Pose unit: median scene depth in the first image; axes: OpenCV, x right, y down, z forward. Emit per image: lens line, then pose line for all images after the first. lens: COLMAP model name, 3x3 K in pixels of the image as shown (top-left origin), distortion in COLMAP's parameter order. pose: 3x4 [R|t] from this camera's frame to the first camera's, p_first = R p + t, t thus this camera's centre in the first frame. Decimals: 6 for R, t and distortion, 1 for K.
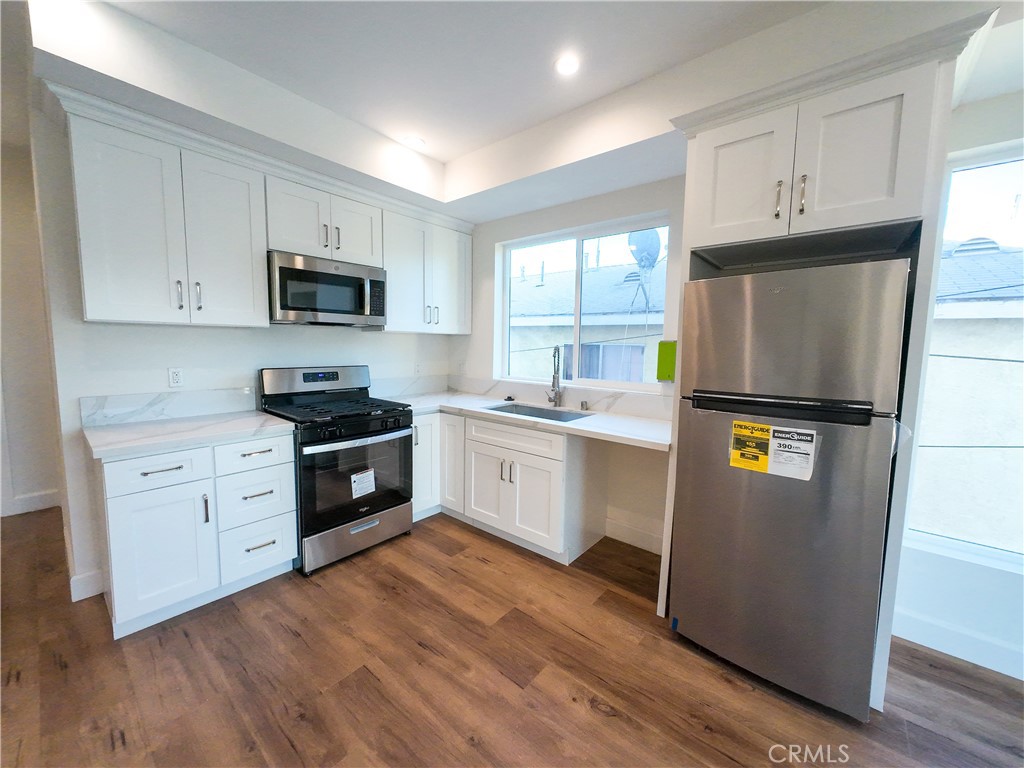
lens RADIAL K [[394.8, 0, 513.2], [0, 394.8, 378.8], [0, 0, 1]] dist [-0.000112, 0.000130]
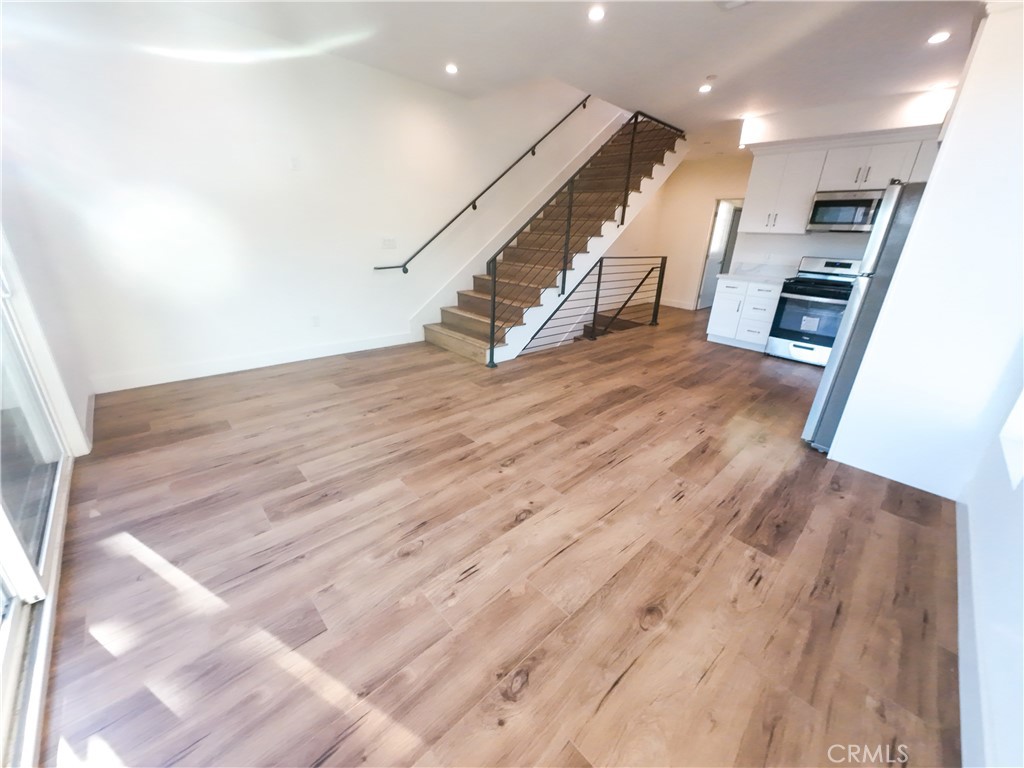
lens RADIAL K [[394.8, 0, 513.2], [0, 394.8, 378.8], [0, 0, 1]] dist [-0.000112, 0.000130]
pose [[-0.122373, 0.318617, -0.939951, 1.513345], [-0.136462, 0.932673, 0.333916, 0.079163], [0.983058, 0.169130, -0.070654, -0.160489]]
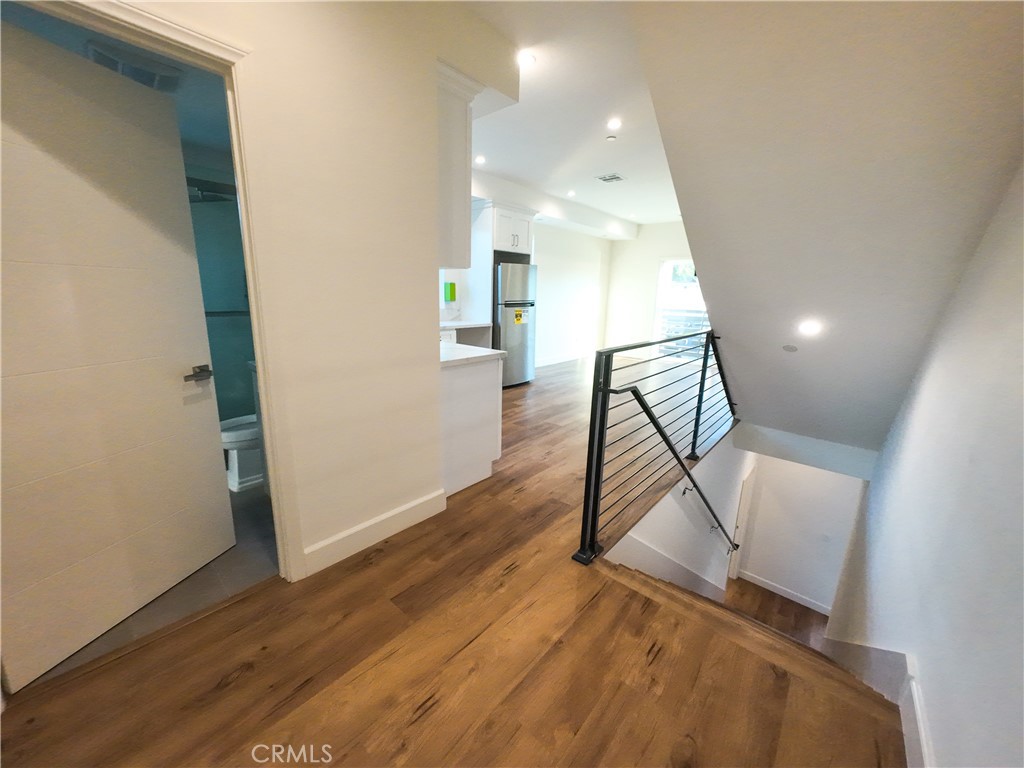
lens RADIAL K [[394.8, 0, 513.2], [0, 394.8, 378.8], [0, 0, 1]] dist [-0.000112, 0.000130]
pose [[0.028004, -0.239620, 0.970463, -1.712406], [0.062273, 0.969376, 0.237555, -0.071863], [-0.997666, 0.053781, 0.042069, 0.568726]]
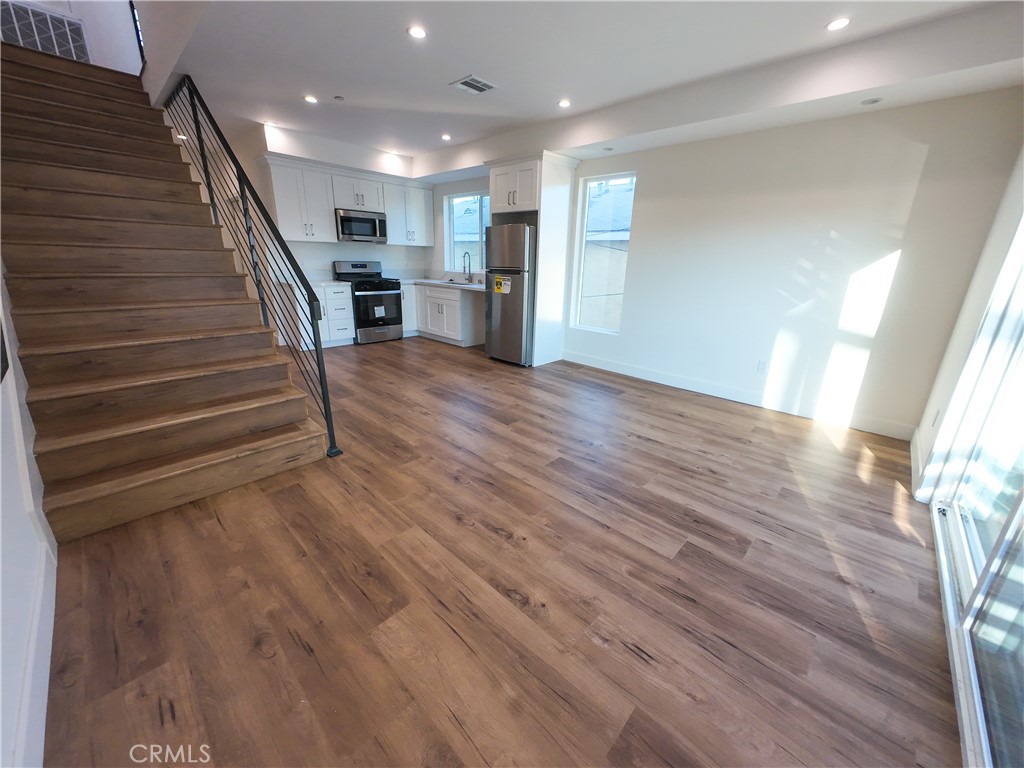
lens RADIAL K [[394.8, 0, 513.2], [0, 394.8, 378.8], [0, 0, 1]] dist [-0.000112, 0.000130]
pose [[0.997339, 0.028232, -0.067222, 0.572171], [-0.013880, 0.978646, 0.205083, 0.156781], [0.071577, -0.203605, 0.976433, -1.299892]]
